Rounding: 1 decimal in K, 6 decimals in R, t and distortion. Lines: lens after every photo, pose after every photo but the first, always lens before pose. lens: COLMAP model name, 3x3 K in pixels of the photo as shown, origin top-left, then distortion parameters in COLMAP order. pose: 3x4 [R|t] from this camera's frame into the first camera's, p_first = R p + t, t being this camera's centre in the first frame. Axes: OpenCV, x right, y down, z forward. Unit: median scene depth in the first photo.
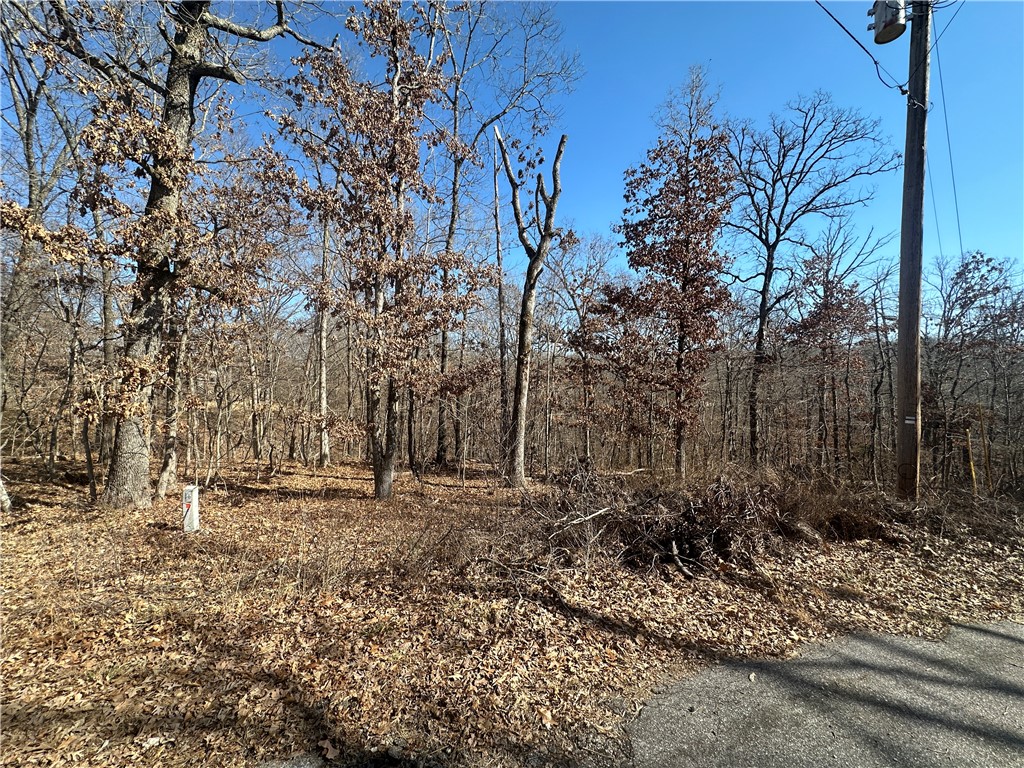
lens RADIAL K [[408.2, 0, 512.0], [0, 408.2, 384.0], [0, 0, 1]] dist [0.000231, 0.000425]
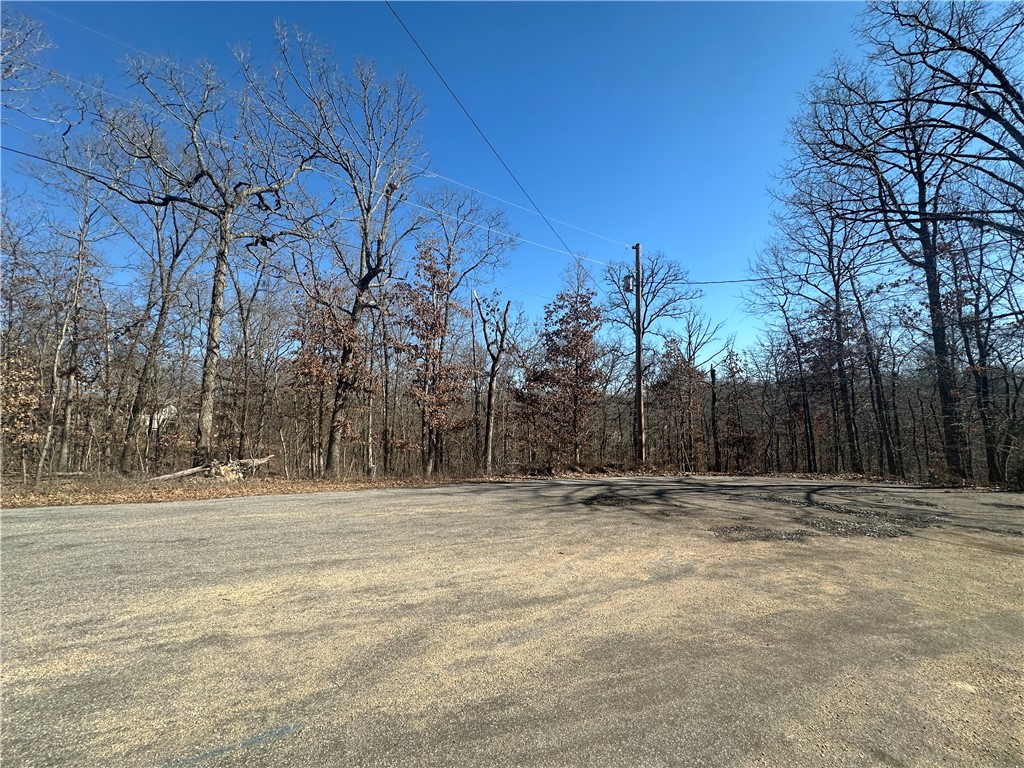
lens RADIAL K [[408.2, 0, 512.0], [0, 408.2, 384.0], [0, 0, 1]] dist [0.000231, 0.000425]
pose [[0.995497, -0.006035, 0.094596, -0.054367], [0.013972, 0.996413, -0.083460, -0.028486], [-0.093753, 0.084406, 0.992011, -0.995466]]
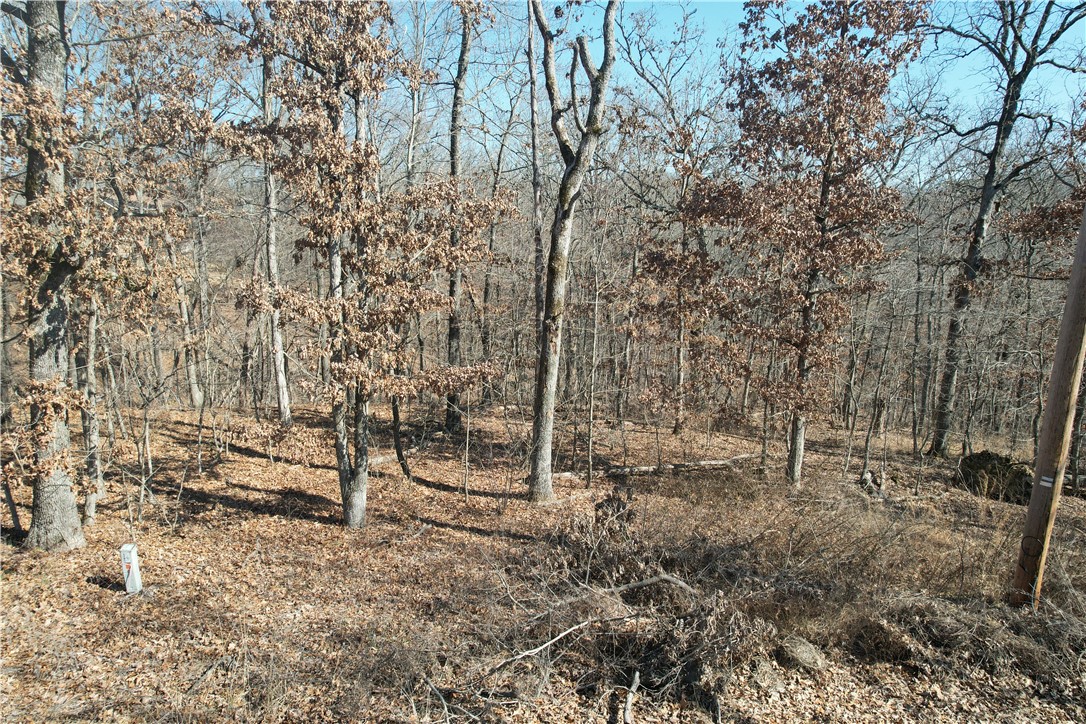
lens RADIAL K [[699.0, 0, 544.8], [0, 699.0, 369.5], [0, 0, 1]] dist [-0.086267, 0.081533]
pose [[0.996280, 0.028186, -0.081440, 0.112456], [-0.010576, 0.977848, 0.209048, -0.227207], [0.085529, -0.207409, 0.974508, -0.144632]]
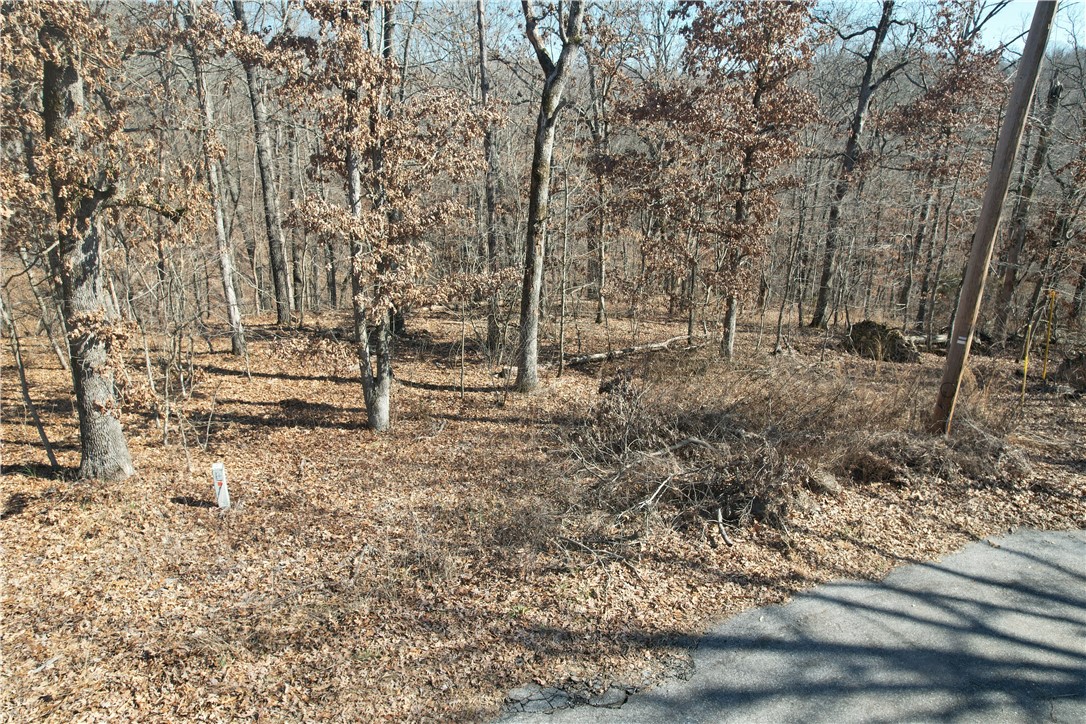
lens RADIAL K [[699.0, 0, 544.8], [0, 699.0, 369.5], [0, 0, 1]] dist [-0.086267, 0.081533]
pose [[0.990565, -0.041760, 0.130528, -0.130083], [-0.007126, 0.935458, 0.353366, -0.260758], [-0.136860, -0.350962, 0.926334, -0.239335]]
